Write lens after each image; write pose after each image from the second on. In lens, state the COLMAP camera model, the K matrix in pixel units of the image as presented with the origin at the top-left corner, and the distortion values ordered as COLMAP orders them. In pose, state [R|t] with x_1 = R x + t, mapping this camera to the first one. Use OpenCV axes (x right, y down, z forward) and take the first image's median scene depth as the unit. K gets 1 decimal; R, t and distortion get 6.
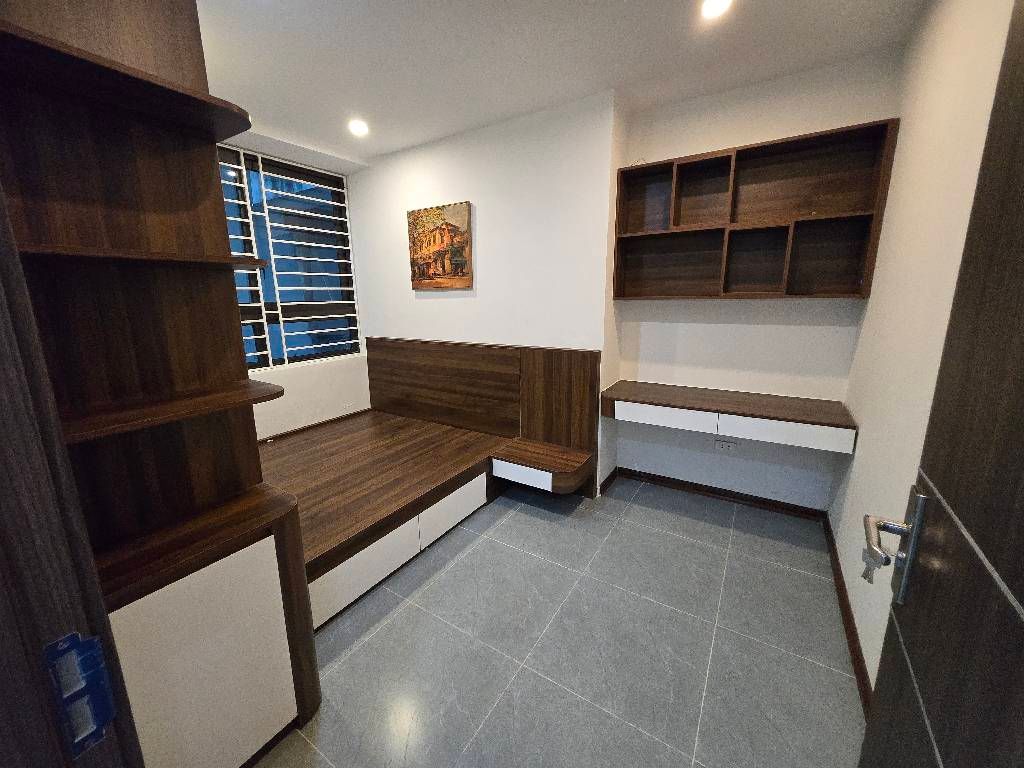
lens RADIAL K [[401.3, 0, 503.8], [0, 401.3, 375.8], [0, 0, 1]] dist [-0.000316, -0.000027]
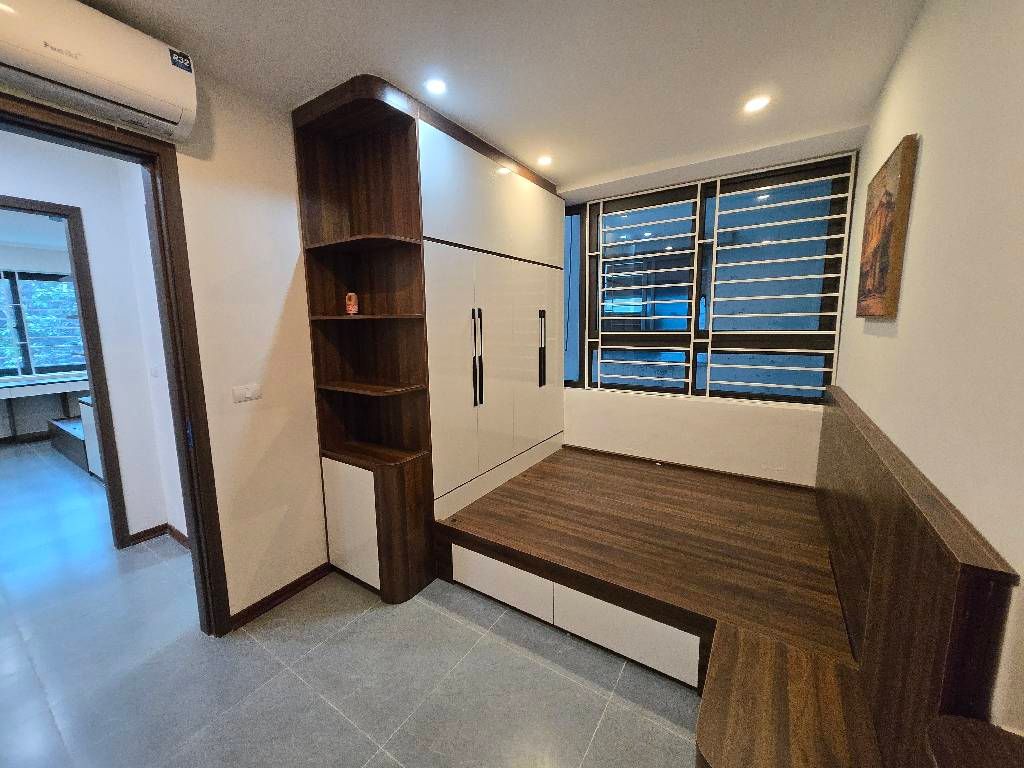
lens RADIAL K [[401.3, 0, 503.8], [0, 401.3, 375.8], [0, 0, 1]] dist [-0.000316, -0.000027]
pose [[-0.012721, 0.147539, -0.988974, 0.420309], [-0.179892, 0.972579, 0.147407, -0.143582], [0.983604, 0.179784, 0.014168, 0.575089]]
